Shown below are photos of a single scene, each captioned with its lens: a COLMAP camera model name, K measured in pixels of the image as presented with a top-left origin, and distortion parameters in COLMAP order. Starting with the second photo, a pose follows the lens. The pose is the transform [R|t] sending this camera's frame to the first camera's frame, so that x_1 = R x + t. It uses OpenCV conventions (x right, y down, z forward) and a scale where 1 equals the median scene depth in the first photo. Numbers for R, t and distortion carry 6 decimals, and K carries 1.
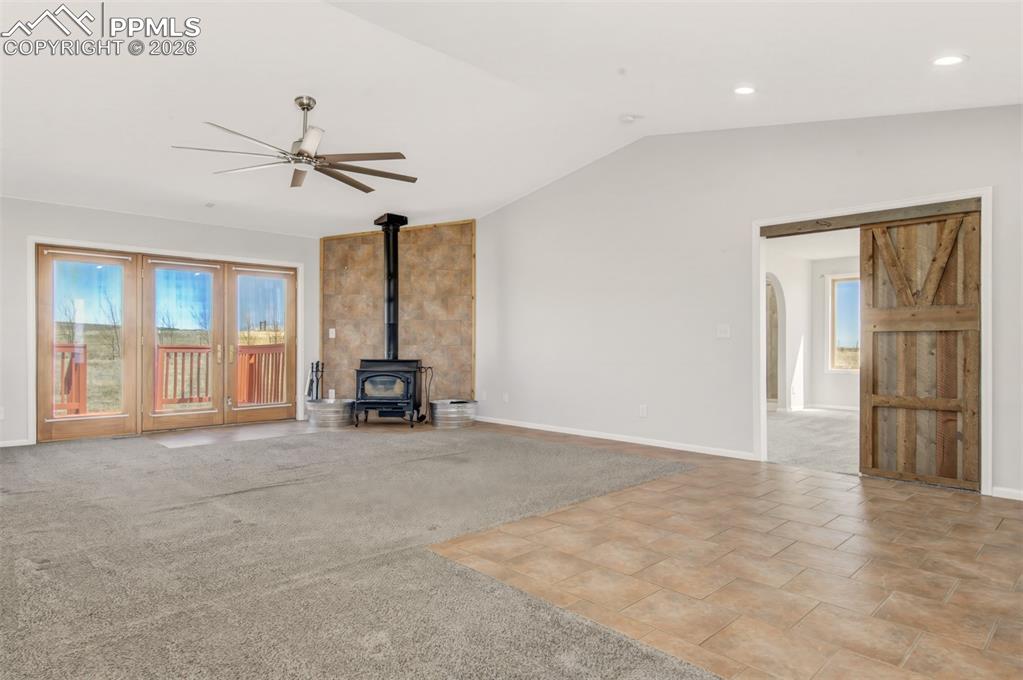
lens RADIAL K [[596.6, 0, 511.5], [0, 596.6, 340.0], [0, 0, 1]] dist [-0.003048, -0.000371]
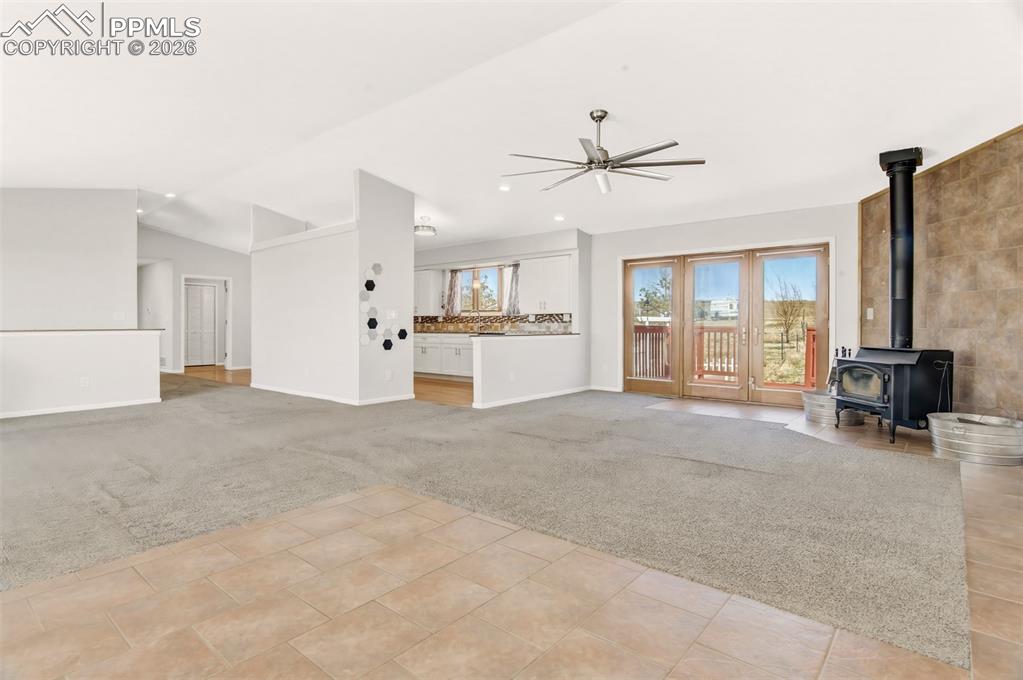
lens RADIAL K [[529.8, 0, 510.1], [0, 529.8, 325.3], [0, 0, 1]] dist [-0.004272, -0.000683]
pose [[0.086970, -0.000769, -0.996211, 0.406888], [0.004917, 0.999988, -0.000343, 0.002326], [0.996199, -0.004869, 0.086973, 0.463809]]
